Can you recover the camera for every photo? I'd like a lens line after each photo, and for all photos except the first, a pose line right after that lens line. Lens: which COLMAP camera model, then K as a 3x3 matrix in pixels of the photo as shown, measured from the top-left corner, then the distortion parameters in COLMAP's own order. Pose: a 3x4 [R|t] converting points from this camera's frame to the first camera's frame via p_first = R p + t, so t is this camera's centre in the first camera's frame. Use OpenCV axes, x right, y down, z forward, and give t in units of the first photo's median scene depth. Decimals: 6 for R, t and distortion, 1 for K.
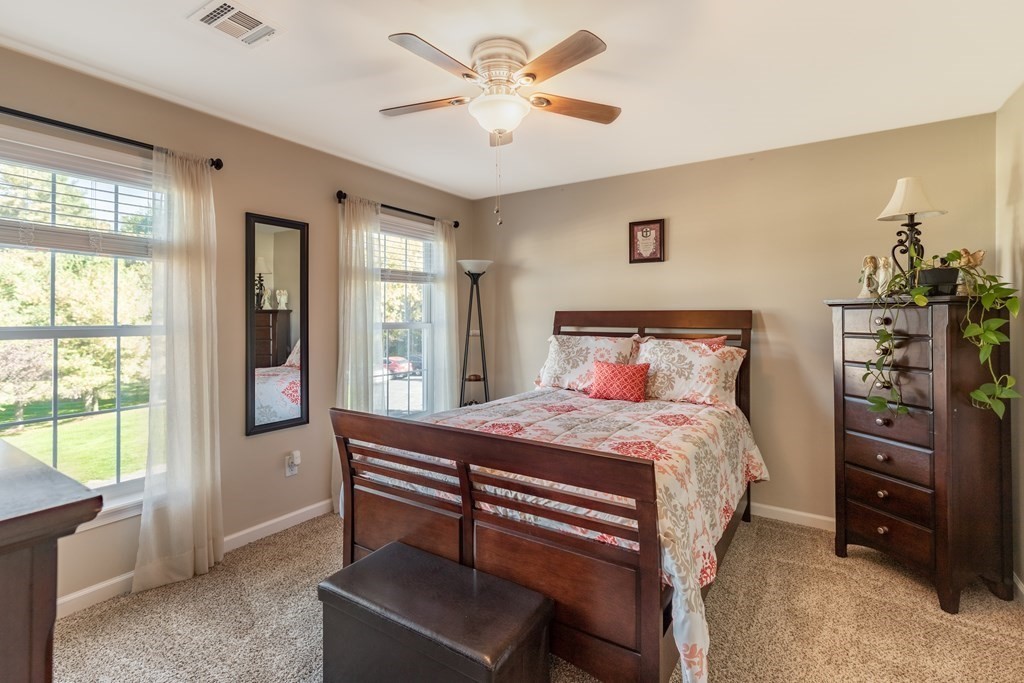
lens RADIAL K [[483.3, 0, 518.1], [0, 483.3, 309.7], [0, 0, 1]] dist [0.015983, -0.002468]
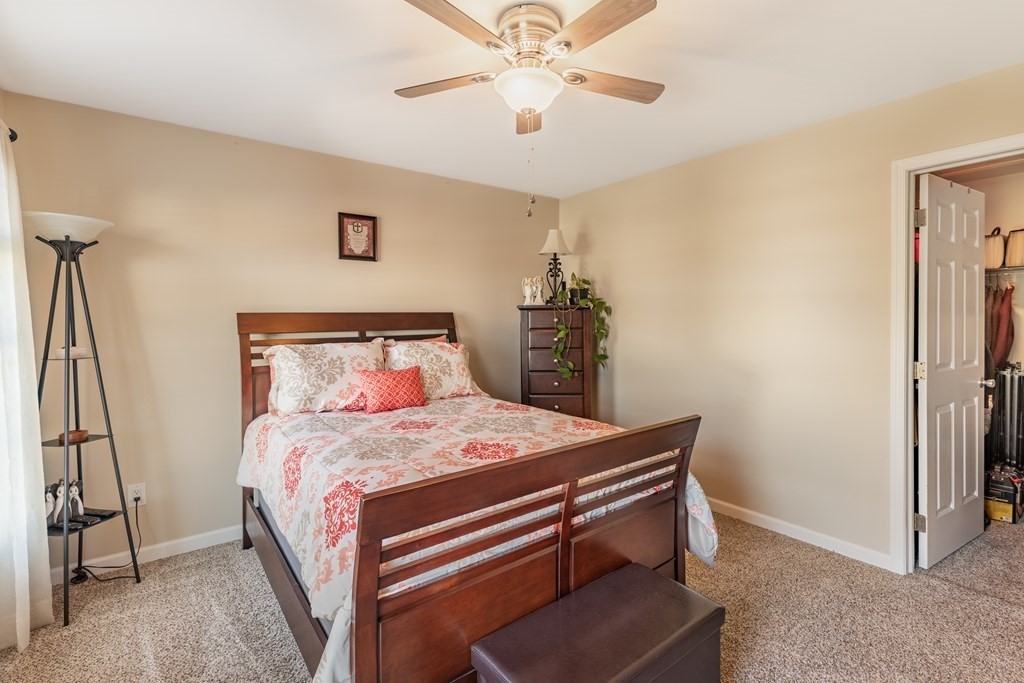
lens RADIAL K [[483.3, 0, 516.7], [0, 483.3, 321.5], [0, 0, 1]] dist [0.015983, -0.002468]
pose [[0.319721, -0.014571, 0.947400, -0.545926], [-0.003559, 0.999856, 0.016579, 0.002874], [-0.947505, -0.008672, 0.319623, 0.446992]]
